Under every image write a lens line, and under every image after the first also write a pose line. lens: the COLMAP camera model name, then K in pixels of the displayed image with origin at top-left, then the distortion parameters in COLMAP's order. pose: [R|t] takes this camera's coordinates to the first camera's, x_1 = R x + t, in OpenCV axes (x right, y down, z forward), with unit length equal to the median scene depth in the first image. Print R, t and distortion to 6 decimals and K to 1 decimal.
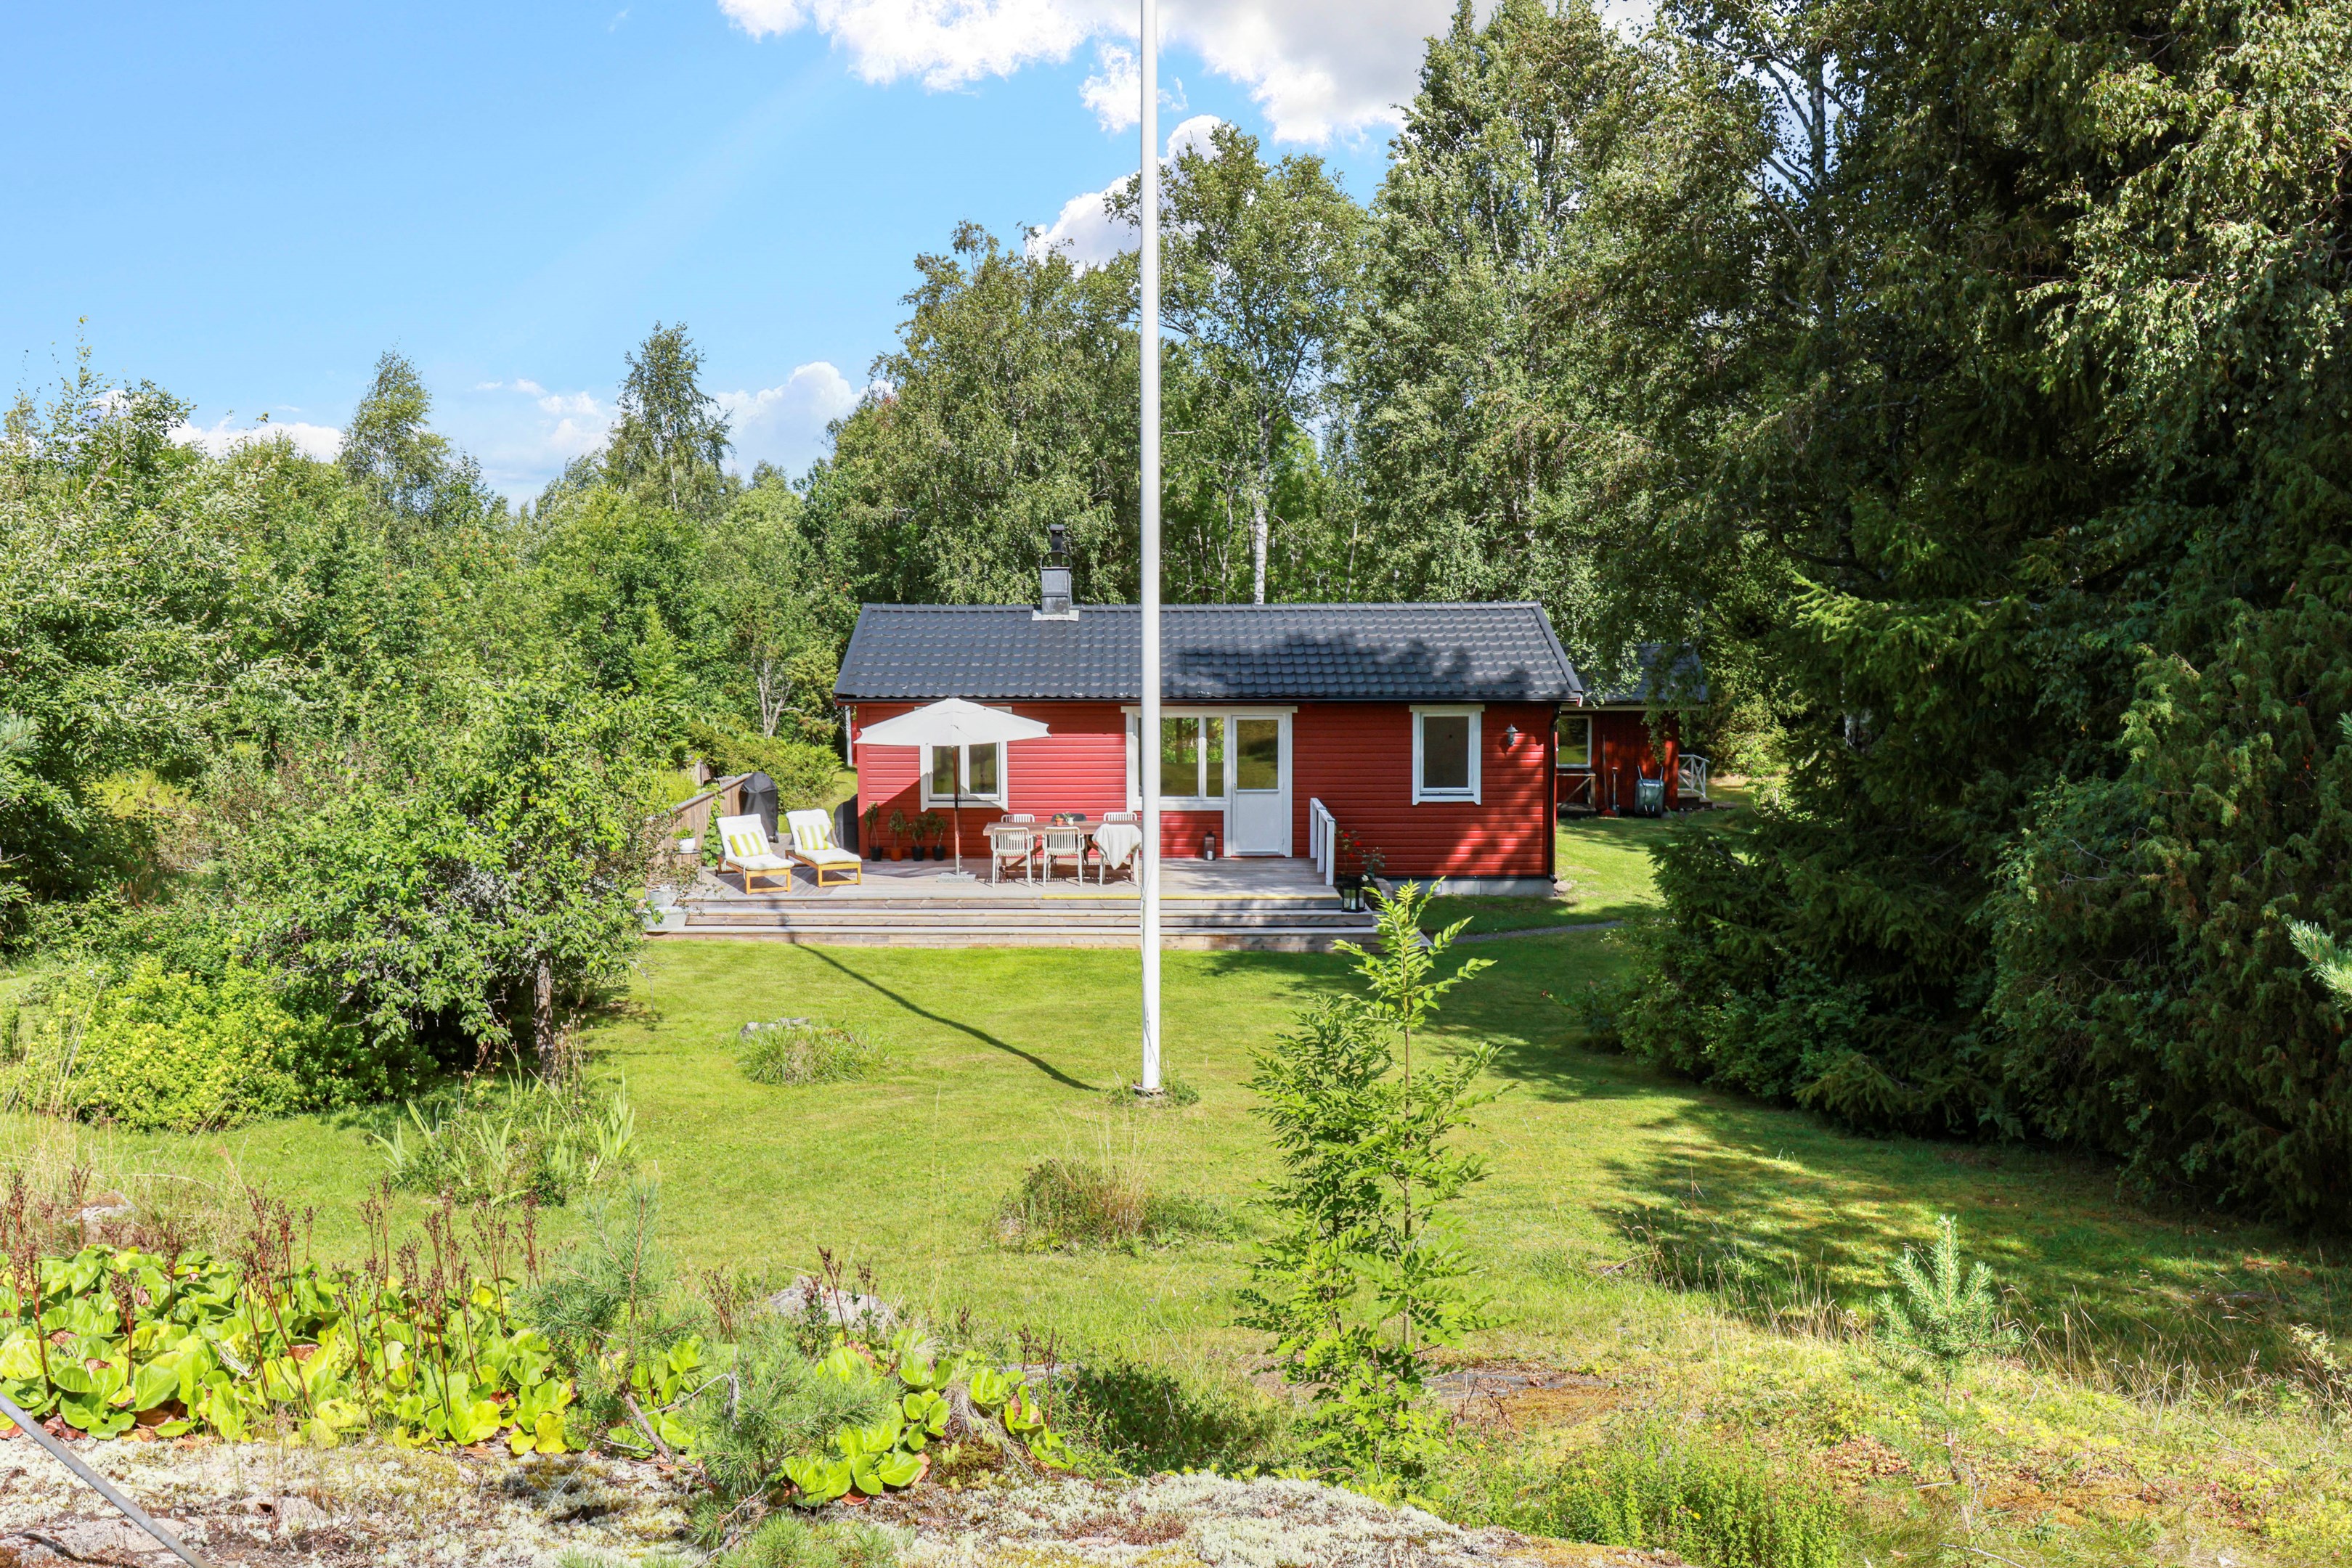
lens RADIAL K [[1907.4, 0, 1176.1], [0, 1907.4, 731.7], [0, 0, 1]] dist [0.075554, 0.001773]
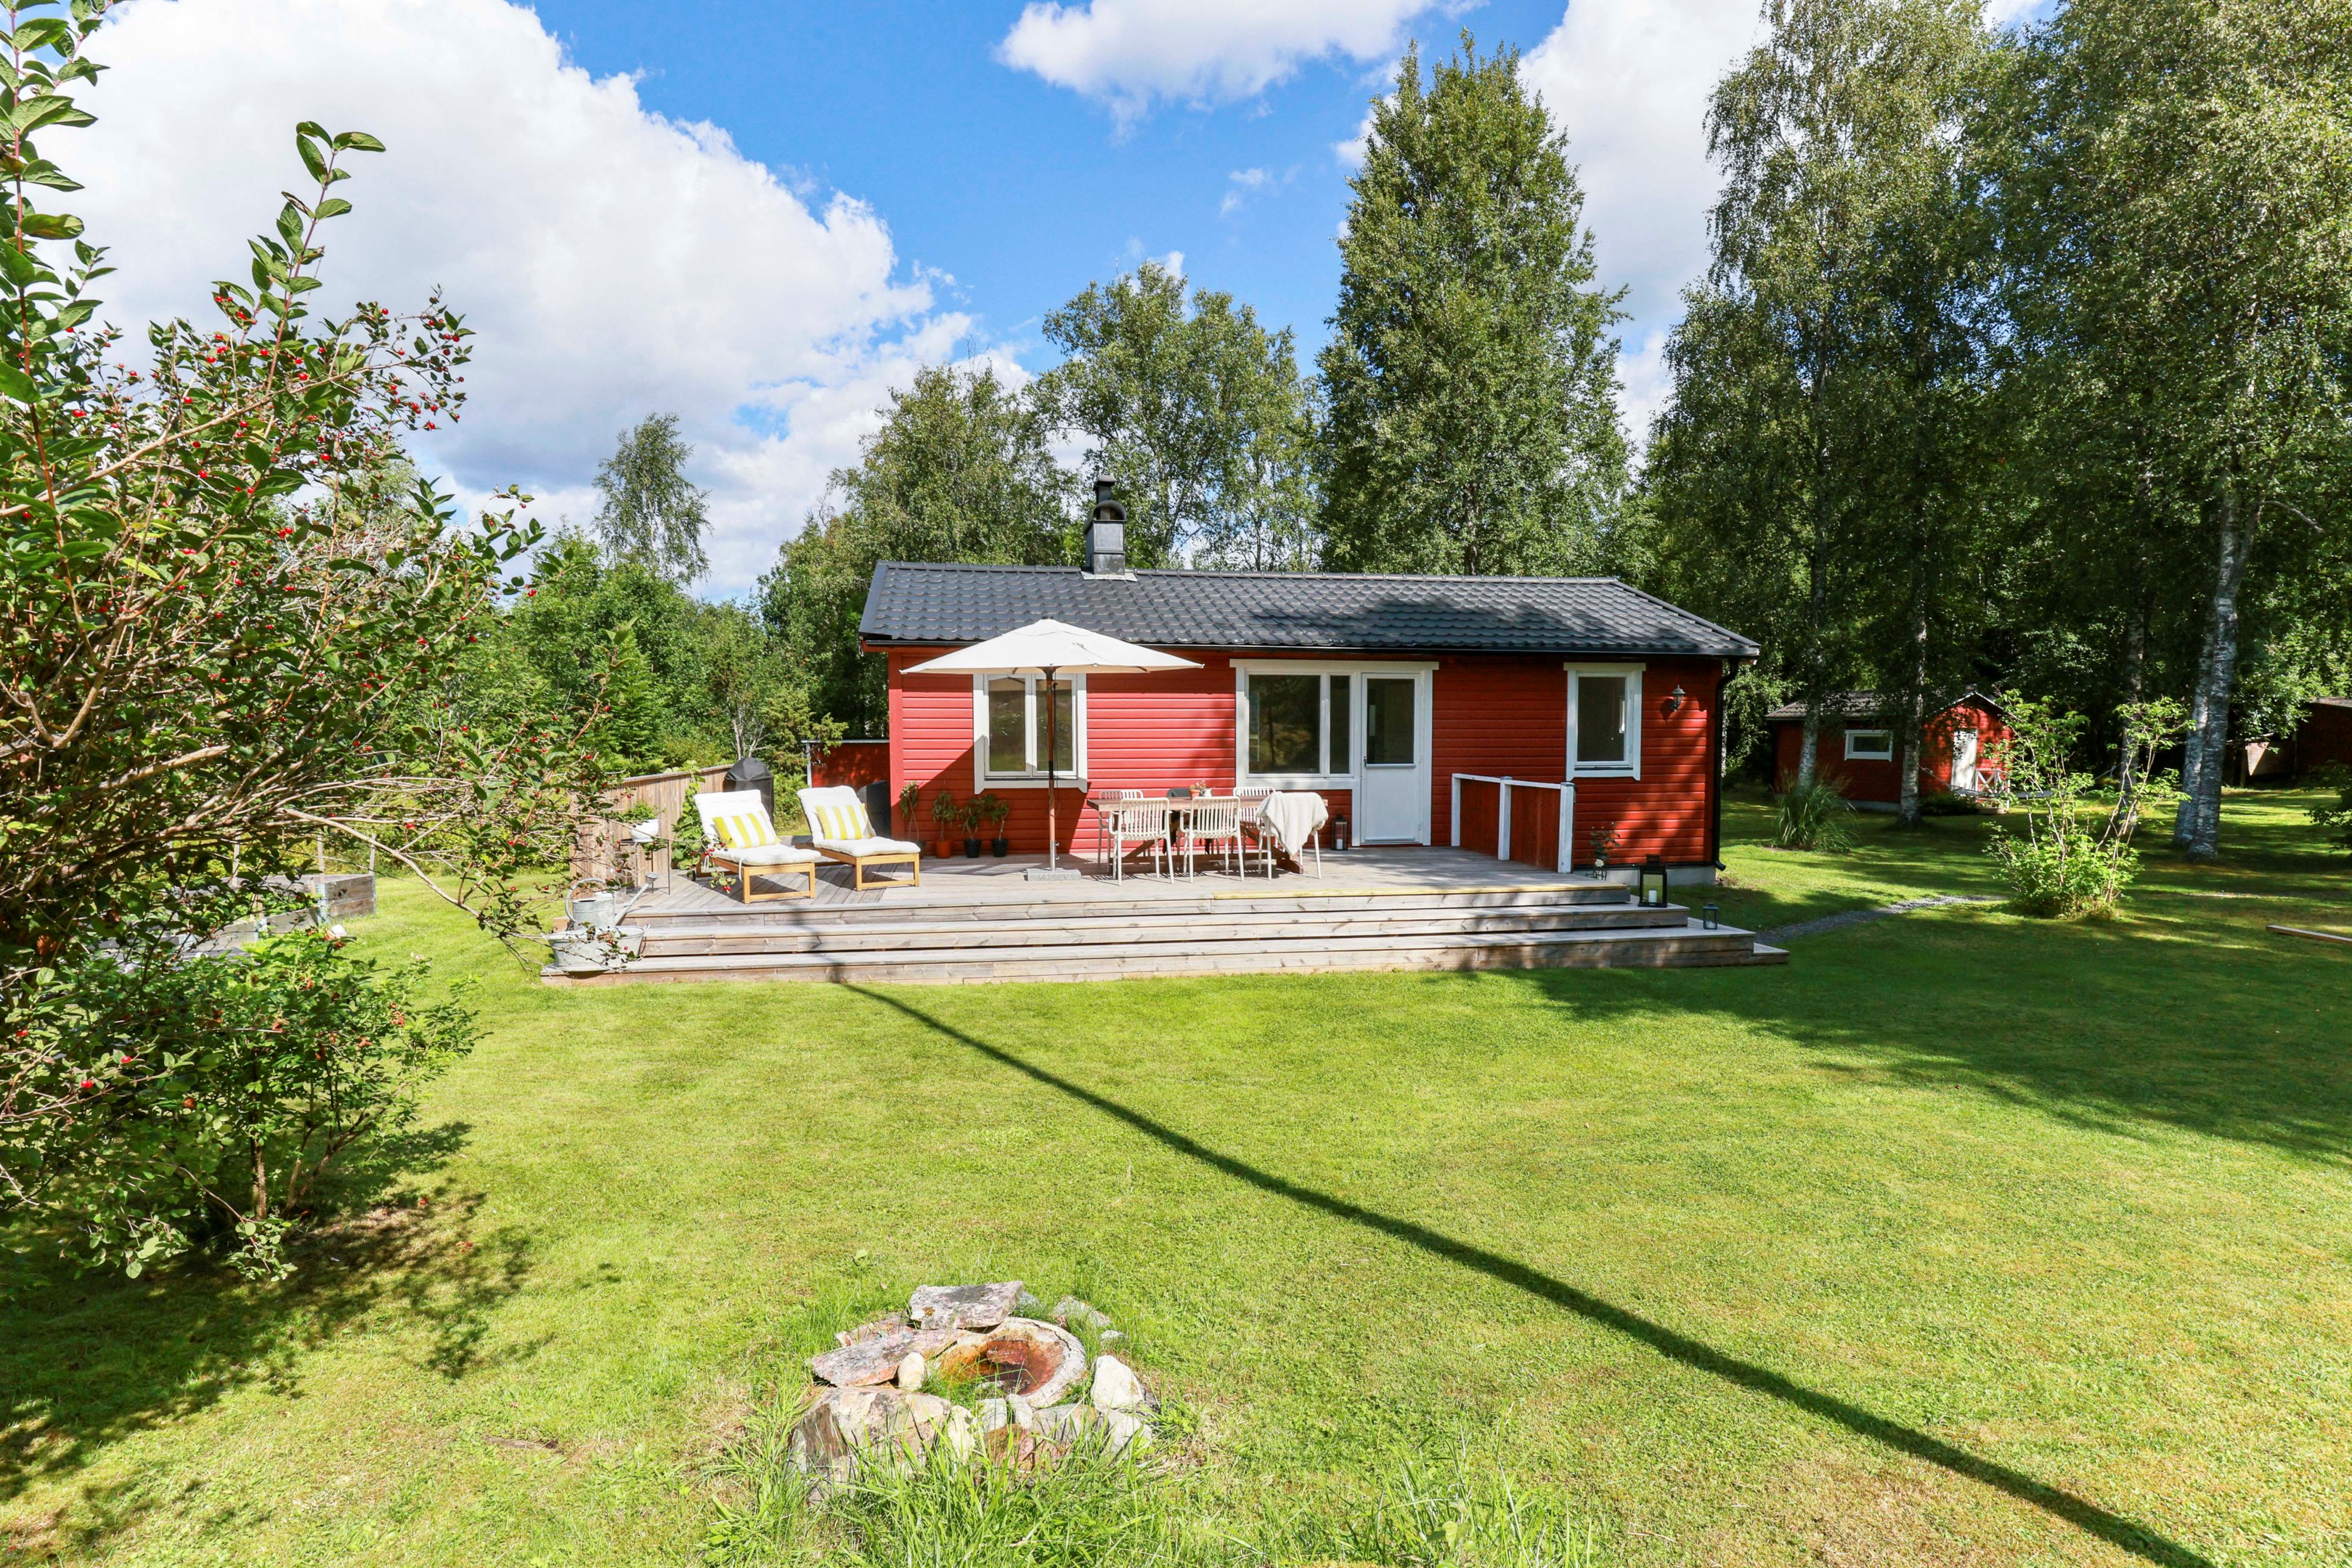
lens RADIAL K [[1098.5, 0, 1176.0], [0, 1098.5, 784.0], [0, 0, 1]] dist [-0.000391, -0.000020]
pose [[0.983971, -0.007254, 0.178183, -0.133155], [0.012919, 0.999447, -0.030655, 0.052487], [-0.177862, 0.032466, 0.983520, 0.552662]]
